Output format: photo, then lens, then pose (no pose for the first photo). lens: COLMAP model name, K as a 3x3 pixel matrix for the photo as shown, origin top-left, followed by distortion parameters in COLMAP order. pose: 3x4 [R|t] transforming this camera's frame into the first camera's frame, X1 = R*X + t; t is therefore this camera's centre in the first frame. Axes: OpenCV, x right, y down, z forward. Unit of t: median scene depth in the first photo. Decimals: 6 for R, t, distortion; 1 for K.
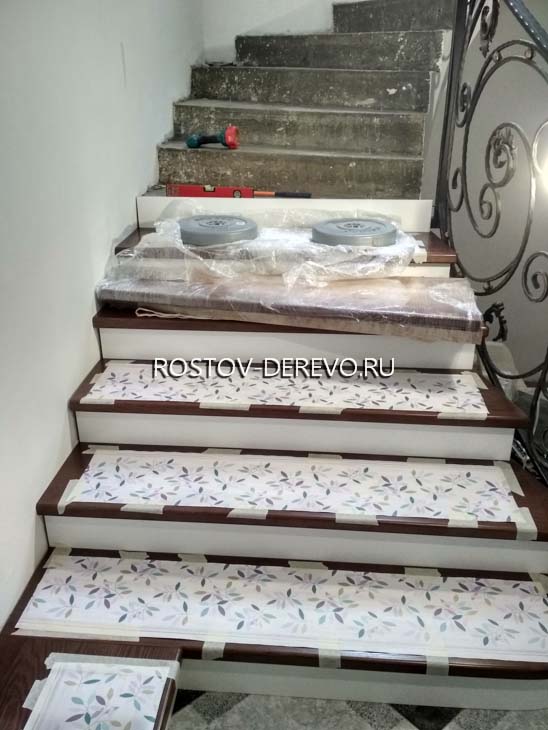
lens RADIAL K [[655.2, 0, 272.8], [0, 655.2, 368.5], [0, 0, 1]] dist [0.069405, -0.154881]
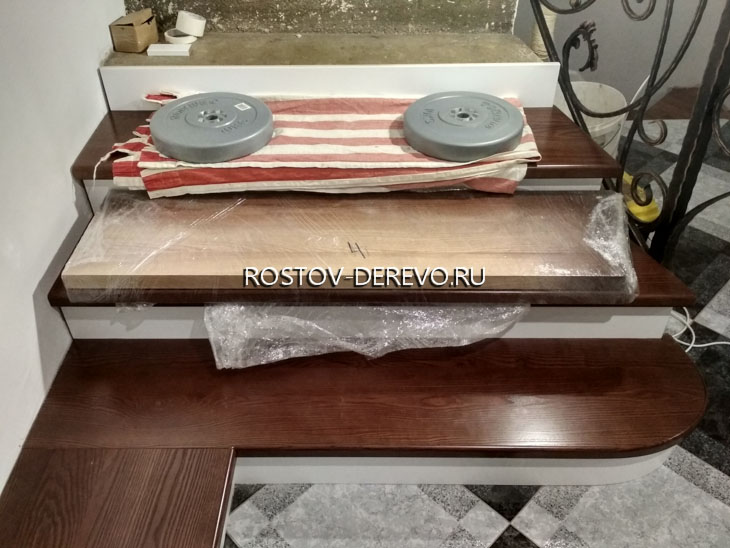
lens RADIAL K [[655.2, 0, 360.4], [0, 655.2, 275.4], [0, 0, 1]] dist [0.069405, -0.154881]
pose [[0.997261, -0.054442, 0.050060, 0.000491], [0.039772, 0.965429, 0.257615, -0.017923], [-0.062355, -0.254918, 0.964950, 0.138544]]
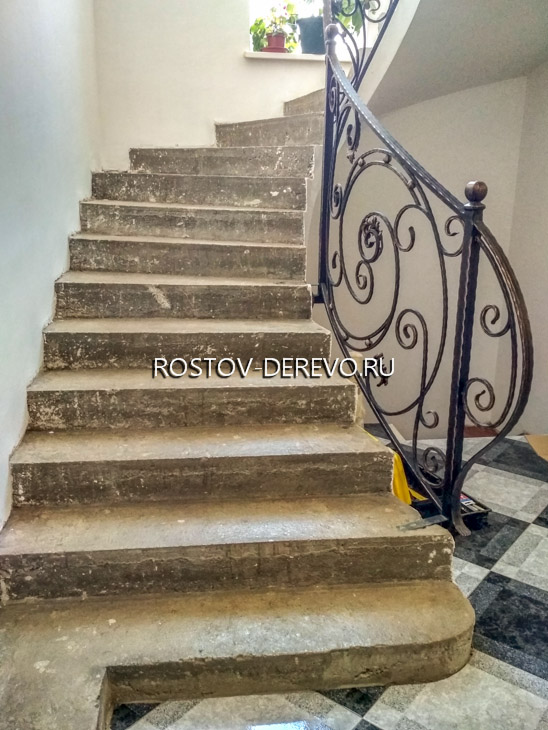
lens RADIAL K [[655.2, 0, 276.2], [0, 655.2, 366.8], [0, 0, 1]] dist [0.069405, -0.154881]
pose [[0.981007, -0.036423, 0.190522, -0.072401], [0.066285, 0.986031, -0.152802, 0.092228], [-0.182295, 0.162529, 0.969718, -0.130736]]
